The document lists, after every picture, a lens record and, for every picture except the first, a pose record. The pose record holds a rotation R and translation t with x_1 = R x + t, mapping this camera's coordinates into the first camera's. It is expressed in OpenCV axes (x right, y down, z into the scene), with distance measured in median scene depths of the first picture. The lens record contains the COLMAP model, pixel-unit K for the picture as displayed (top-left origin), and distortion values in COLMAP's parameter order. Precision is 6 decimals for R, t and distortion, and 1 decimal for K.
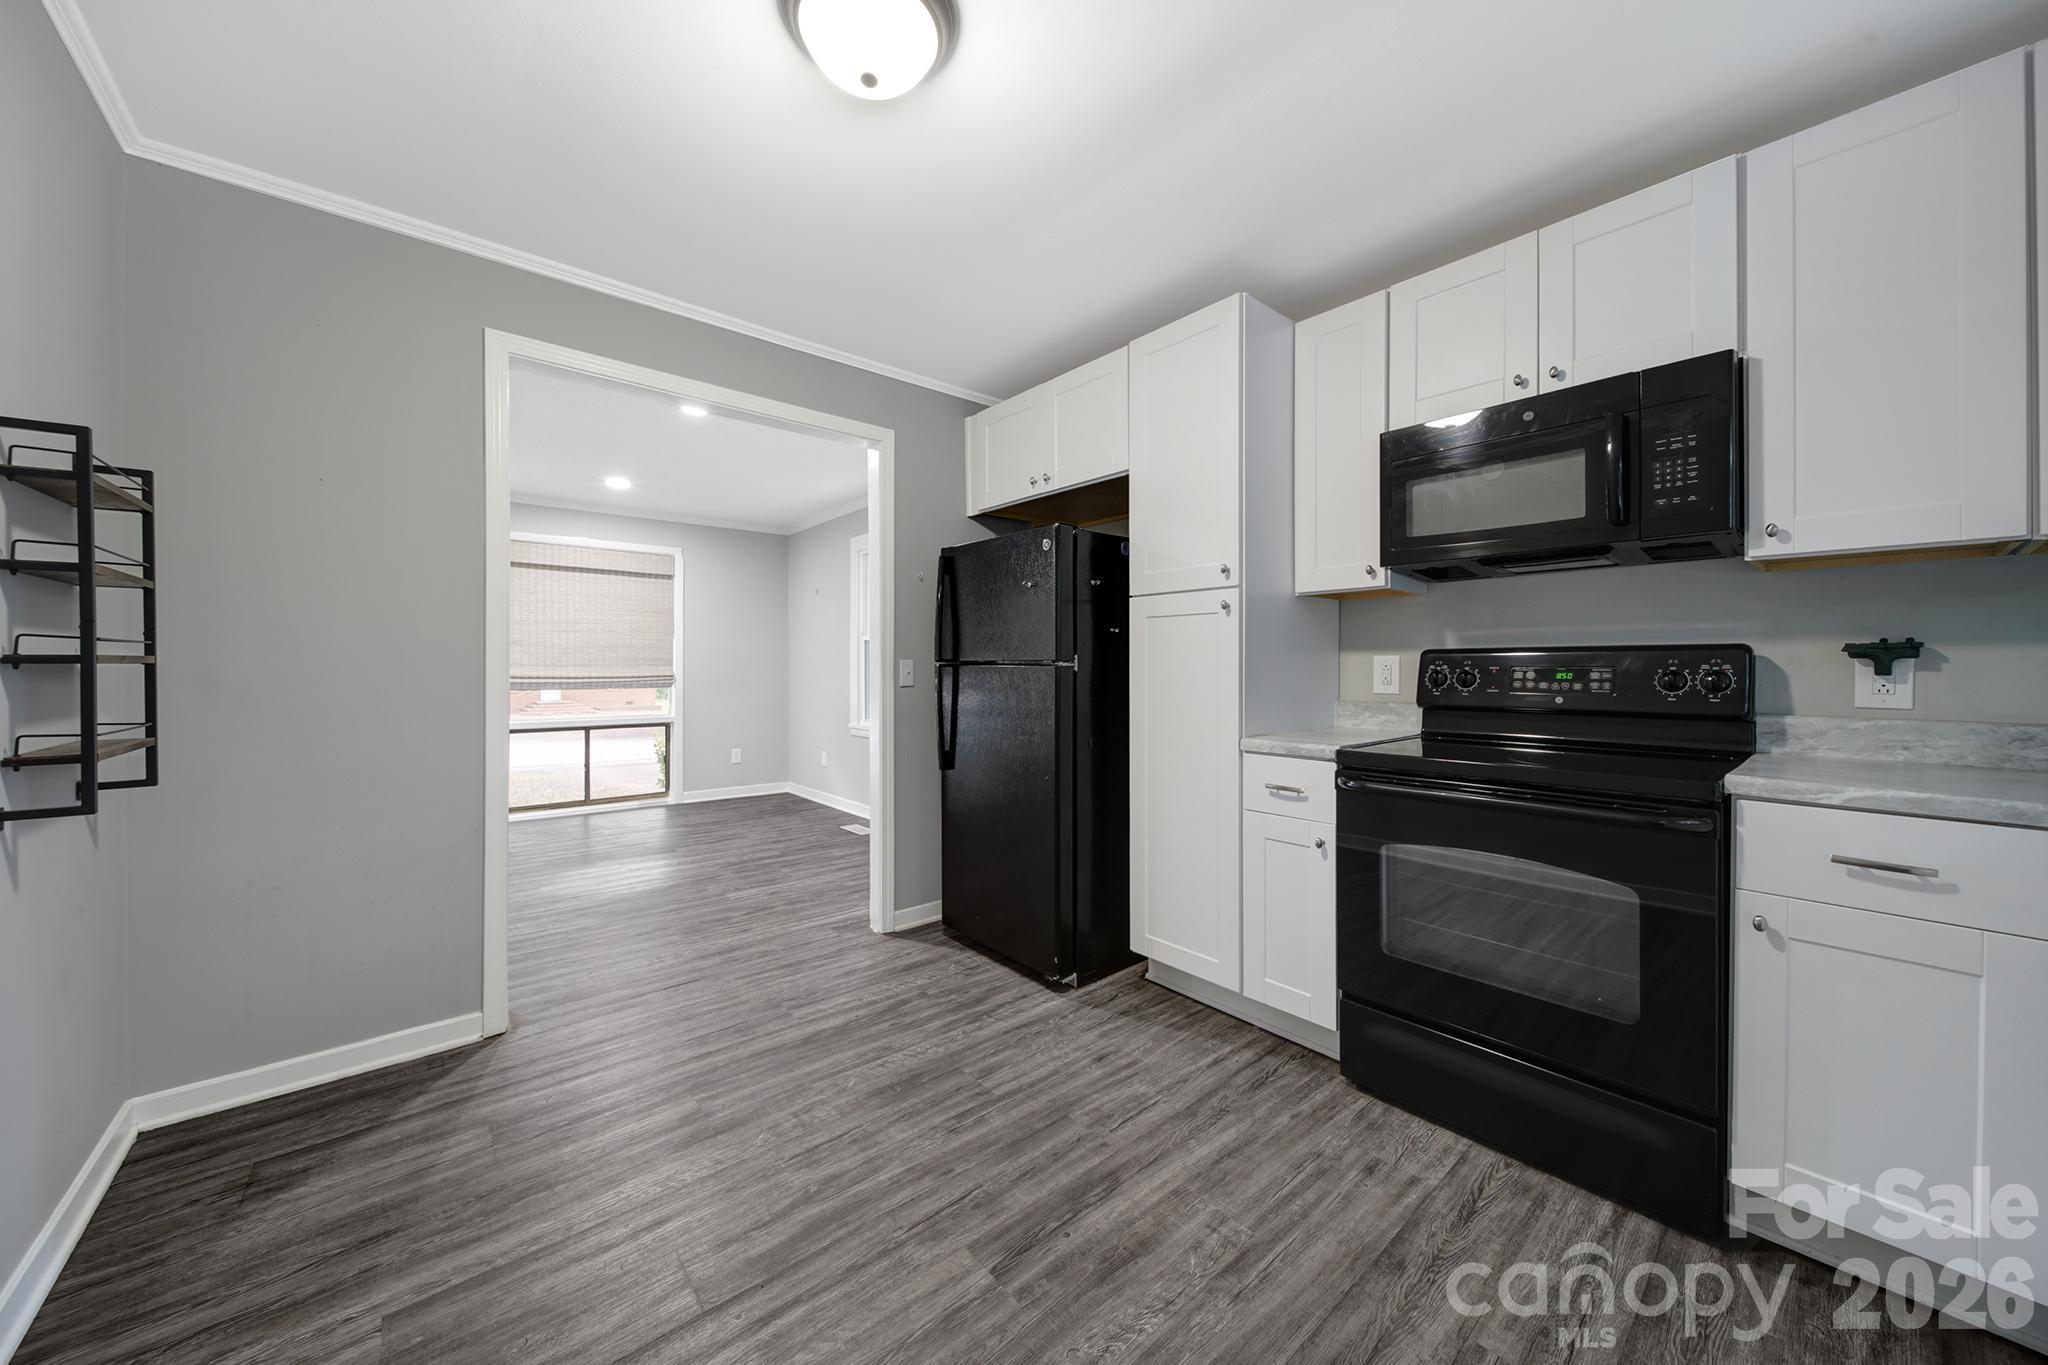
lens RADIAL K [[728.0, 0, 1017.0], [0, 728.0, 671.1], [0, 0, 1]] dist [0.000125, -0.001017]
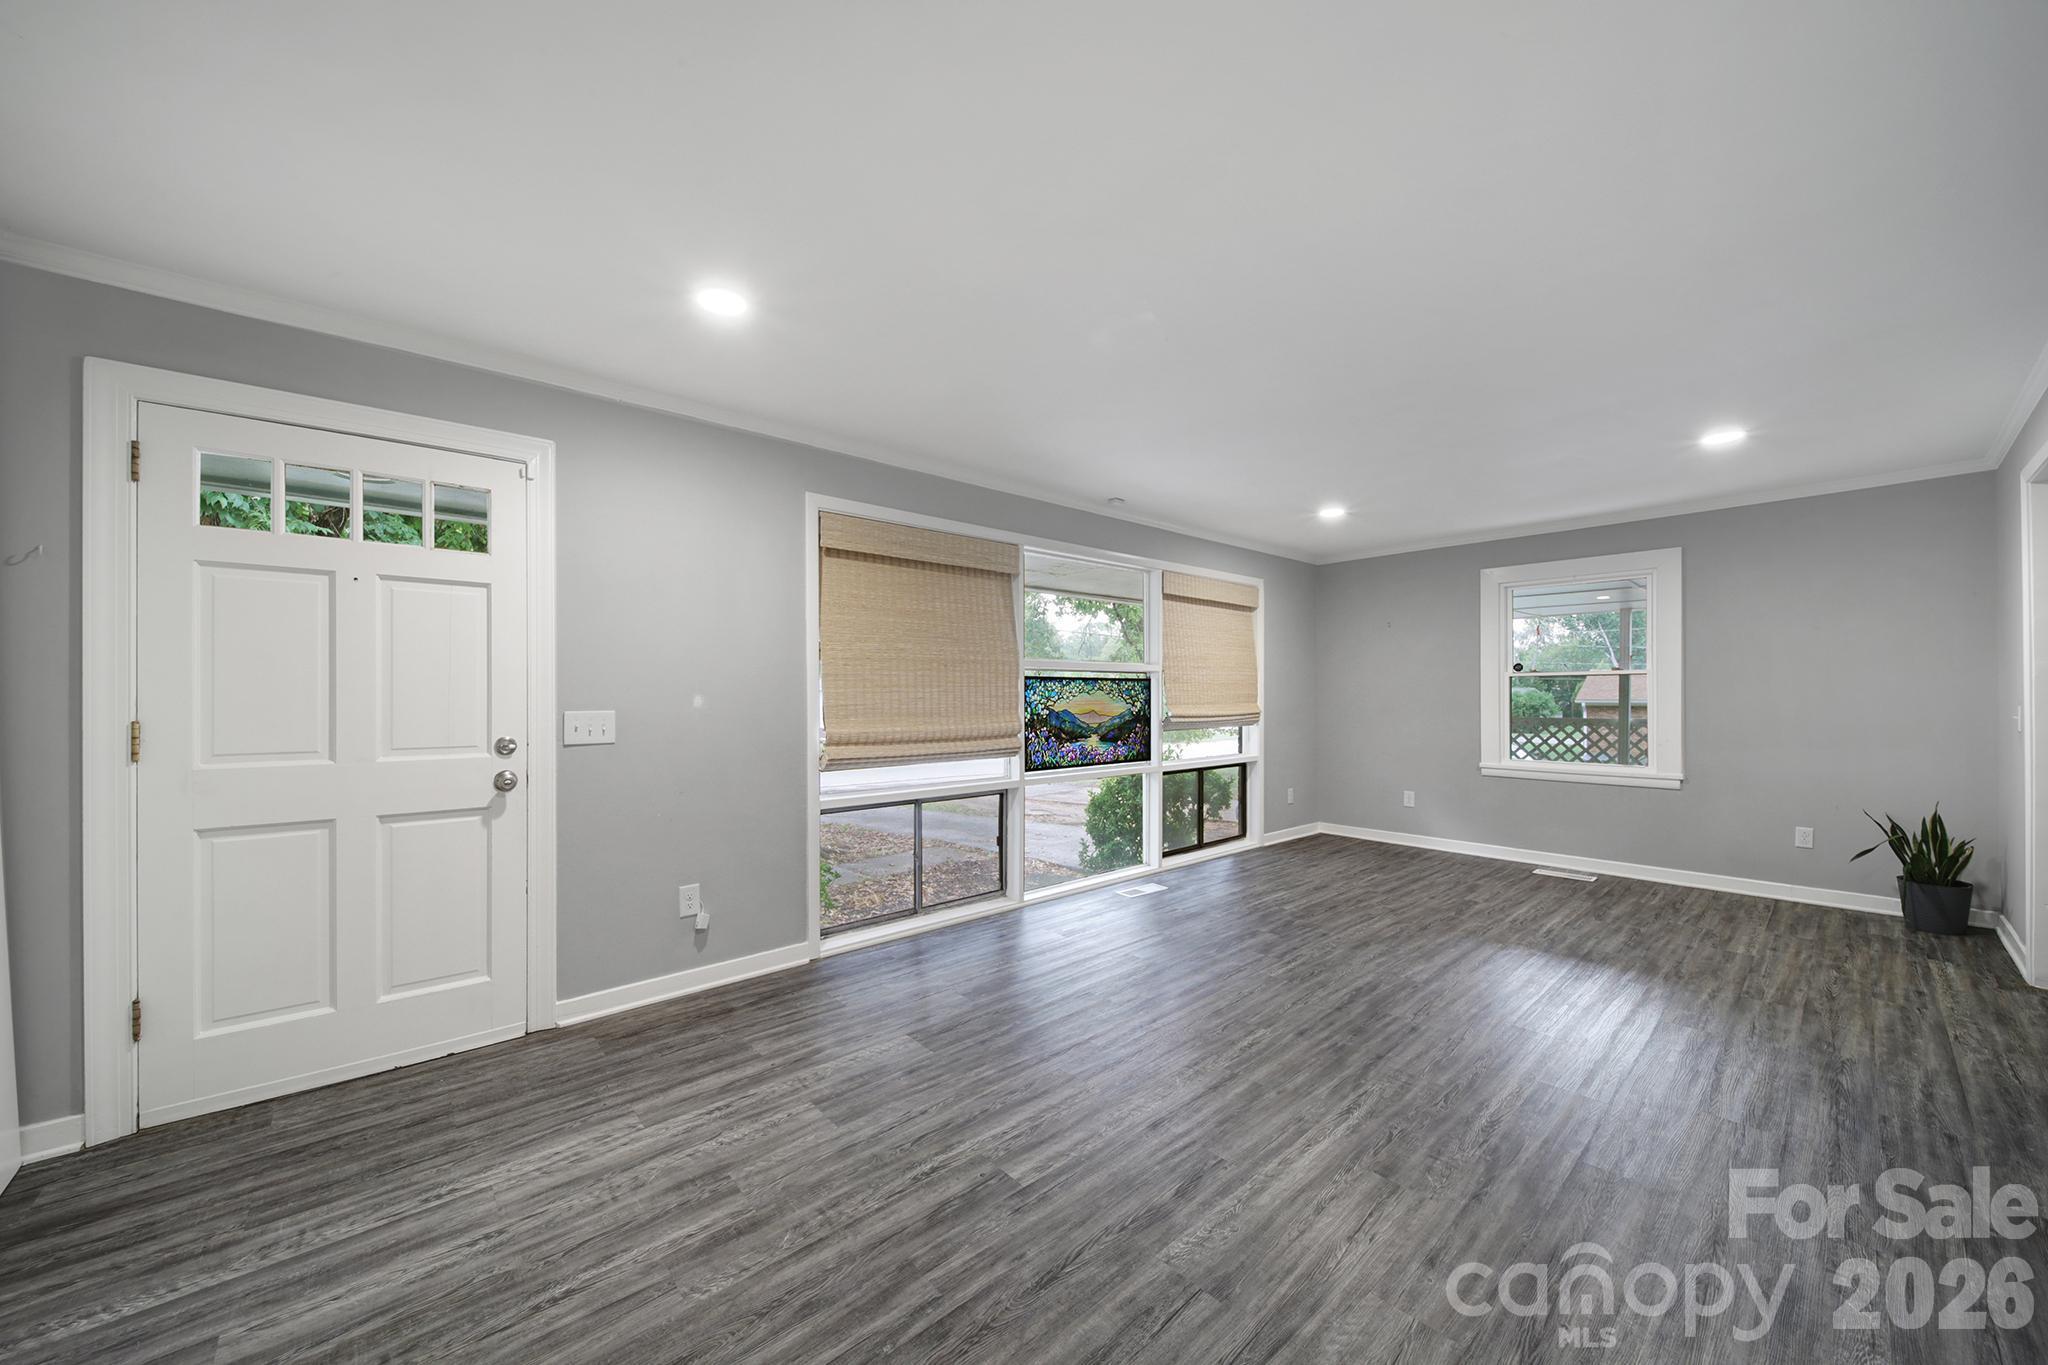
lens RADIAL K [[728.0, 0, 1015.2], [0, 728.0, 691.9], [0, 0, 1]] dist [0.000125, -0.001017]
pose [[0.999850, -0.007404, 0.015655, -2.650809], [0.007575, 0.999912, -0.010889, -0.042593], [-0.015573, 0.011006, 0.999818, 0.156998]]
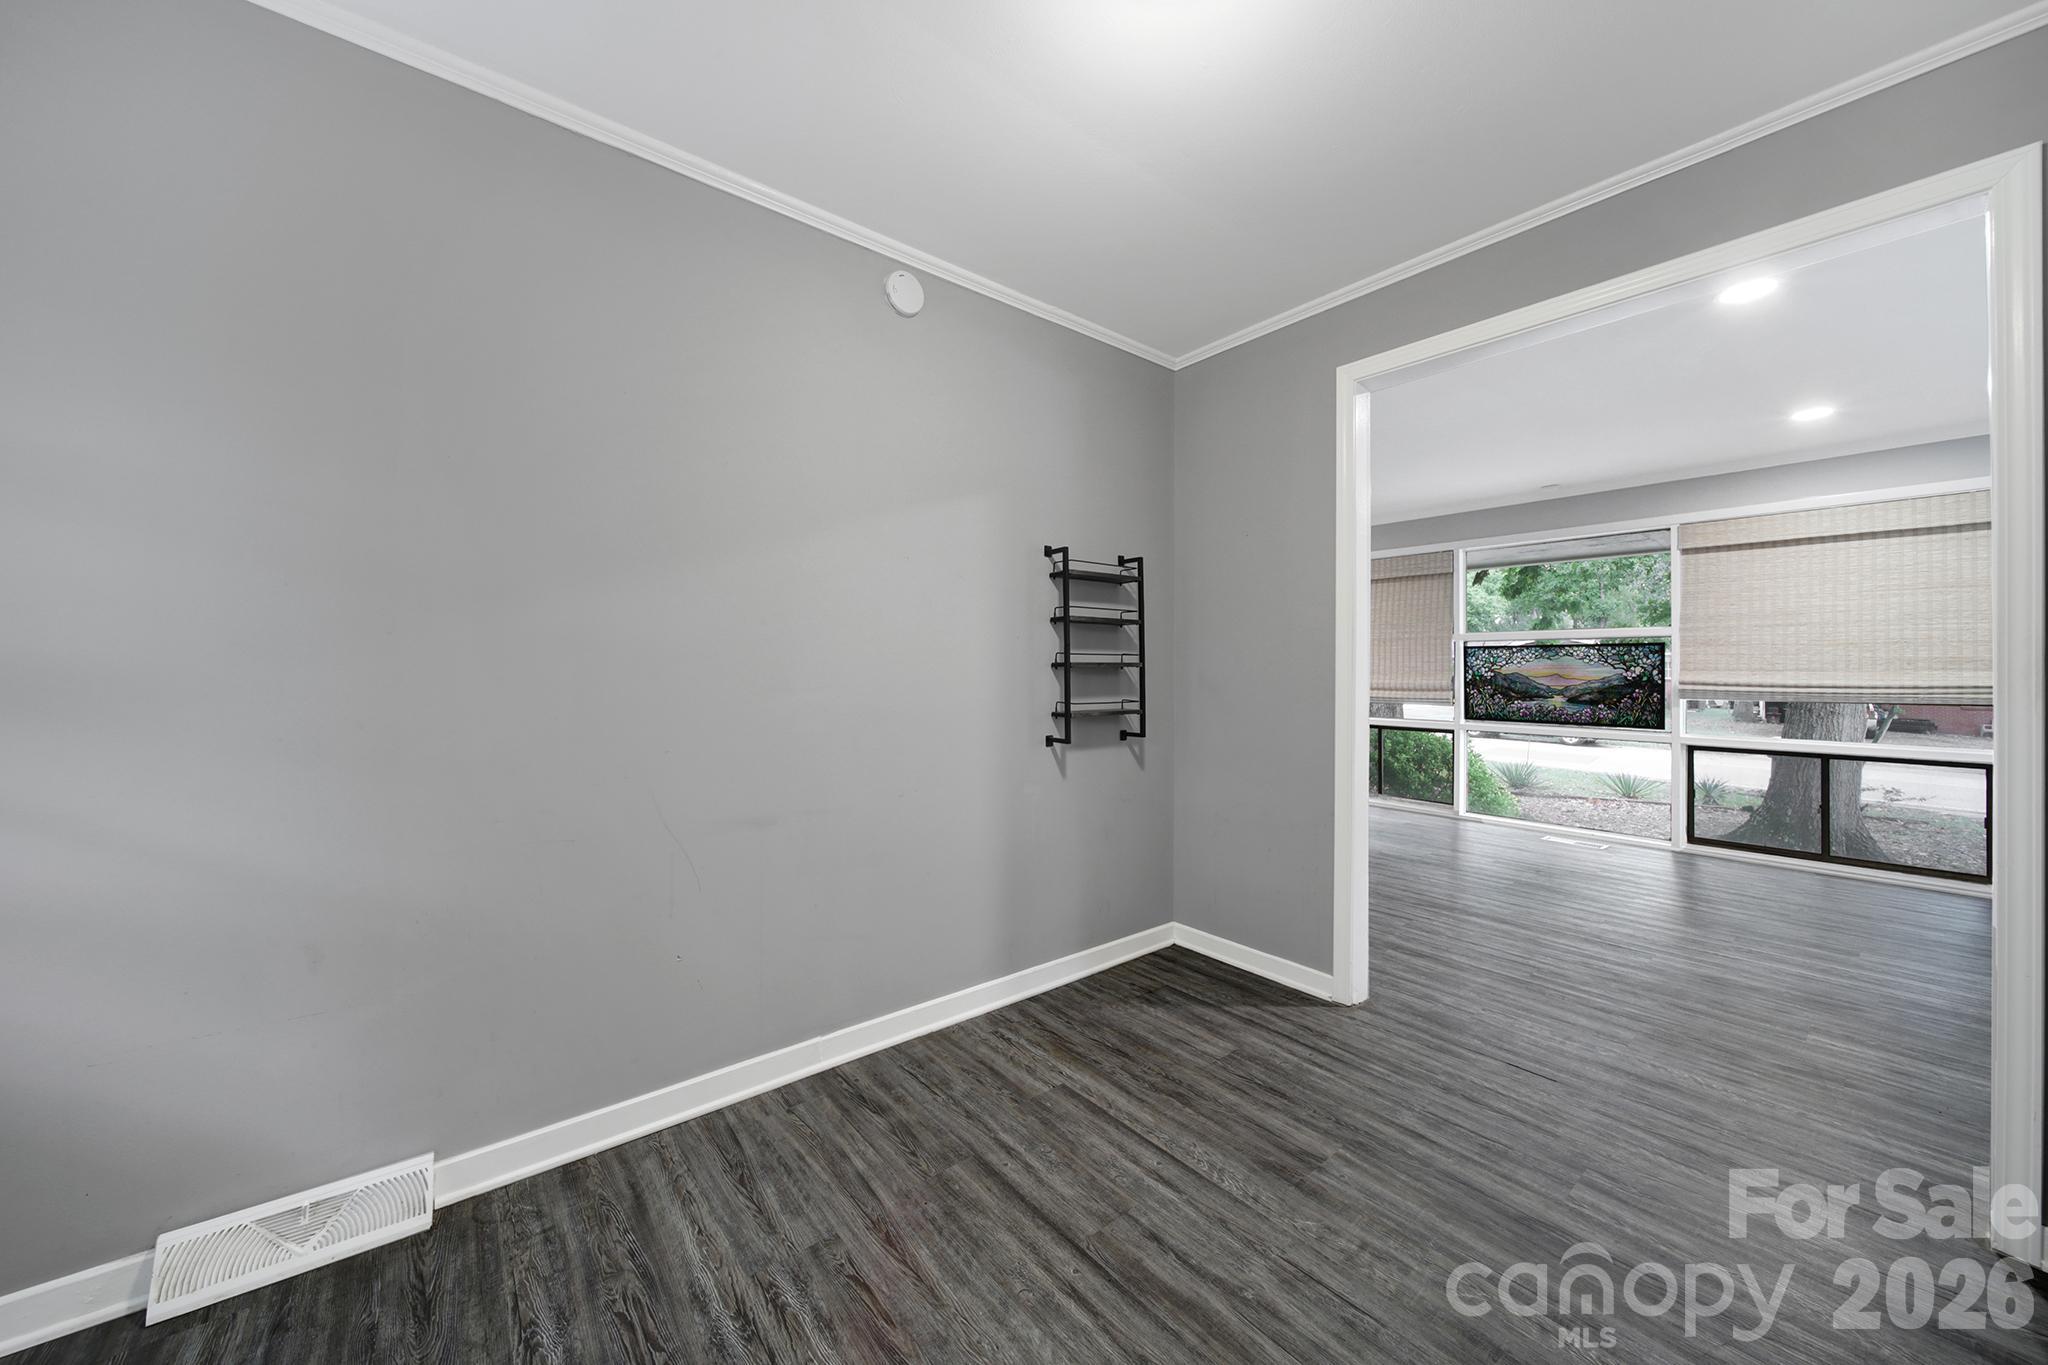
lens RADIAL K [[728.0, 0, 1018.0], [0, 728.0, 663.9], [0, 0, 1]] dist [0.000125, -0.001017]
pose [[-0.029009, -0.009761, -0.999531, 0.496714], [-0.009068, 0.999914, -0.009502, 0.001689], [0.999538, 0.008788, -0.029095, 0.664086]]
